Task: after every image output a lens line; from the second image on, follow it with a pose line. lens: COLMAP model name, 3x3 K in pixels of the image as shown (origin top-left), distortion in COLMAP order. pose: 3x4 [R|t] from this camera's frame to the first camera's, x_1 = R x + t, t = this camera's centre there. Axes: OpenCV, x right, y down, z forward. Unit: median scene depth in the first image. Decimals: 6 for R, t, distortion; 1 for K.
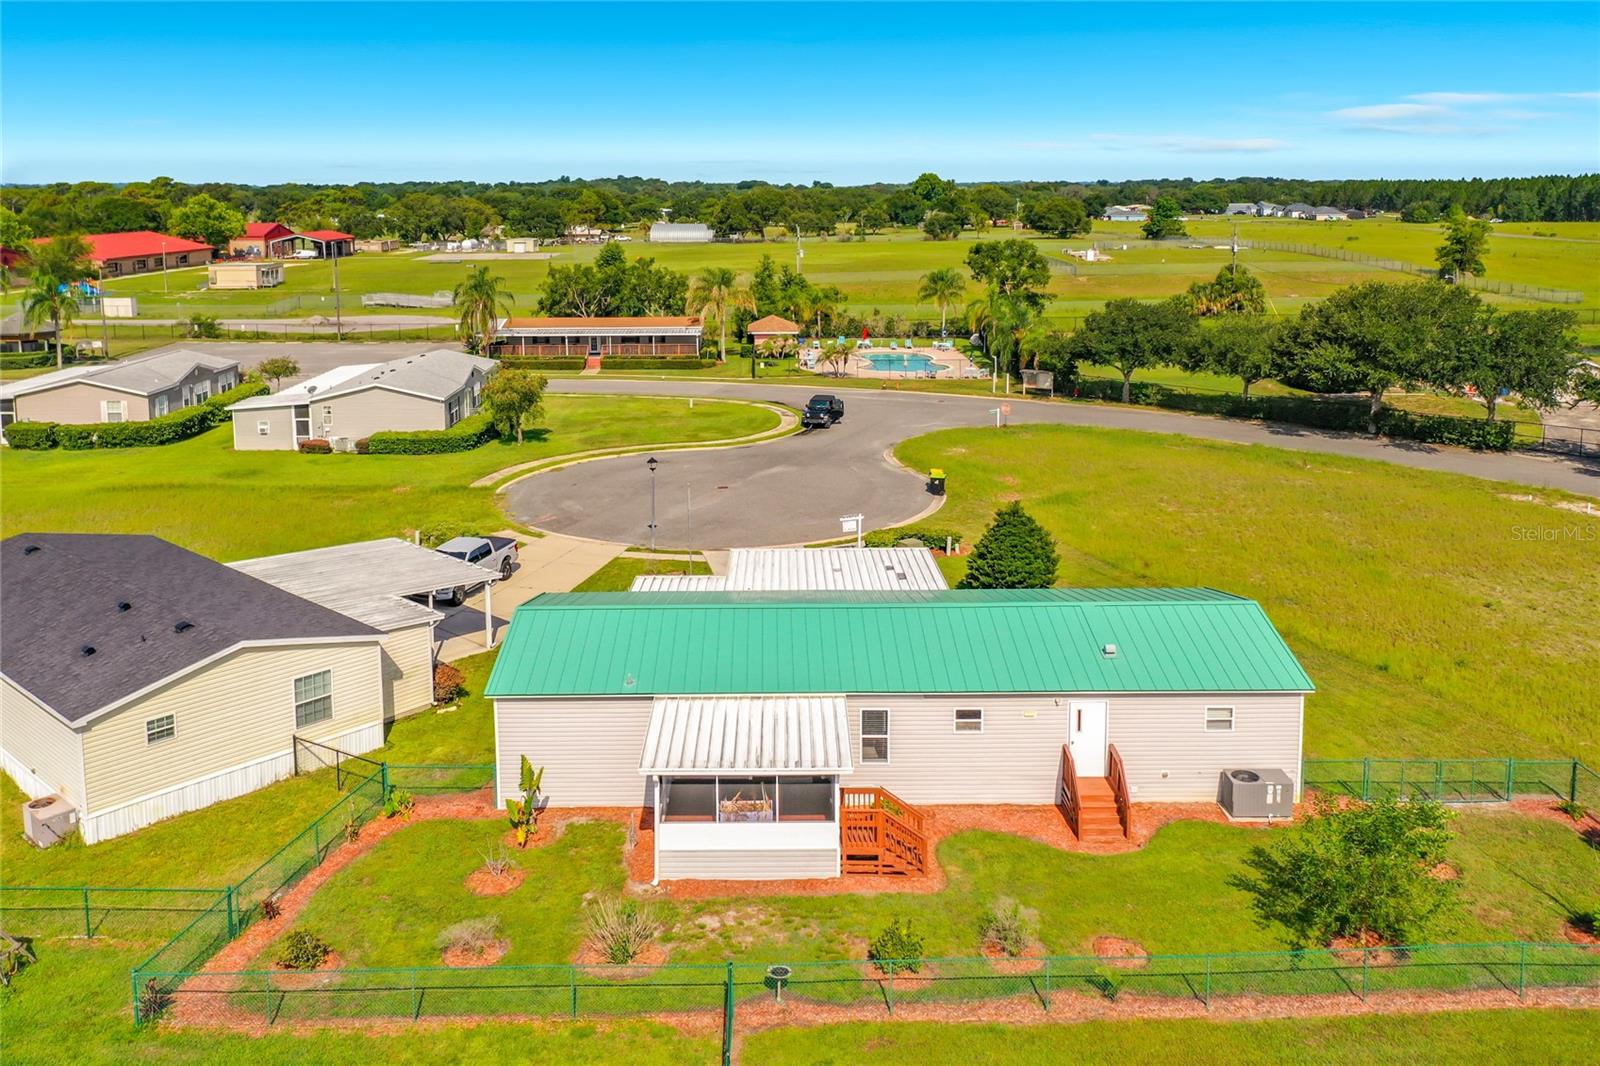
lens RADIAL K [[1296.9, 0, 798.4], [0, 1296.9, 498.4], [0, 0, 1]] dist [0.006938, 0.000122]
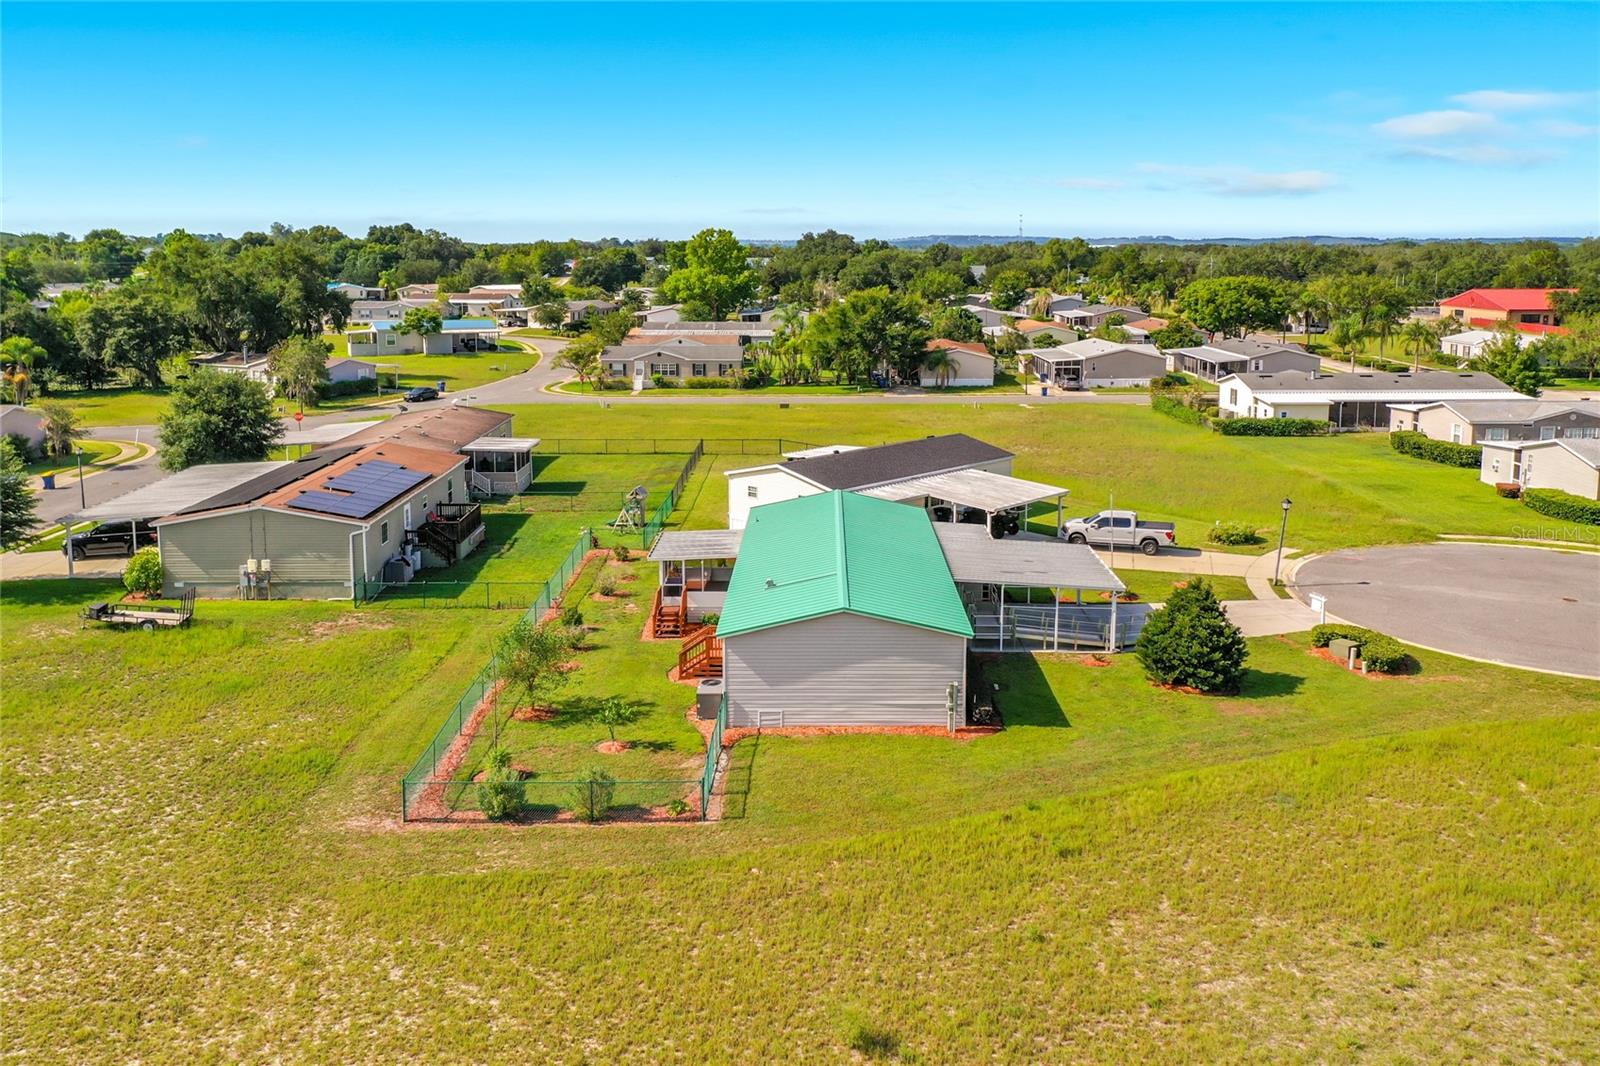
lens RADIAL K [[1279.4, 0, 808.5], [0, 1279.4, 534.5], [0, 0, 1]] dist [0.017103, 0.002194]
pose [[-0.021178, 0.221019, -0.975040, 0.648617], [-0.231325, 0.947710, 0.219849, -0.100550], [0.972646, 0.230207, 0.031056, 0.411441]]
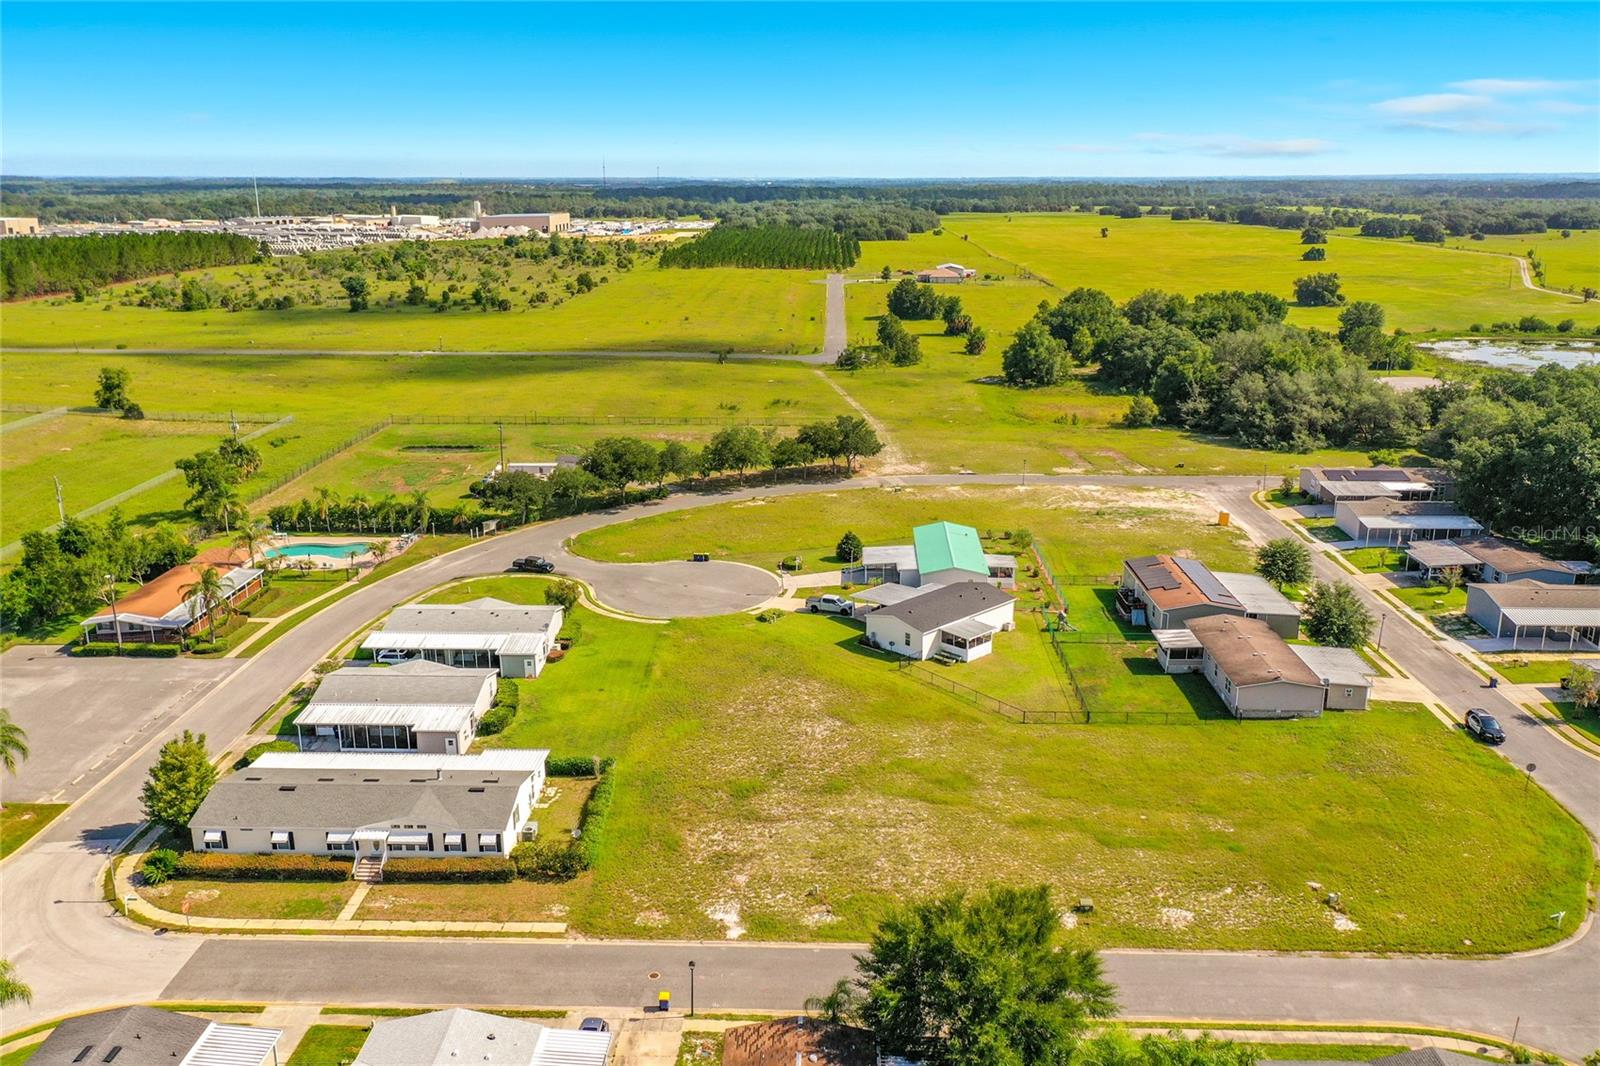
lens RADIAL K [[1270.6, 0, 807.9], [0, 1270.6, 565.7], [0, 0, 1]] dist [0.013403, 0.001617]
pose [[0.050512, -0.288592, 0.956119, -1.894909], [0.231101, 0.934736, 0.269929, -0.519142], [-0.971618, 0.207326, 0.113909, 0.442668]]
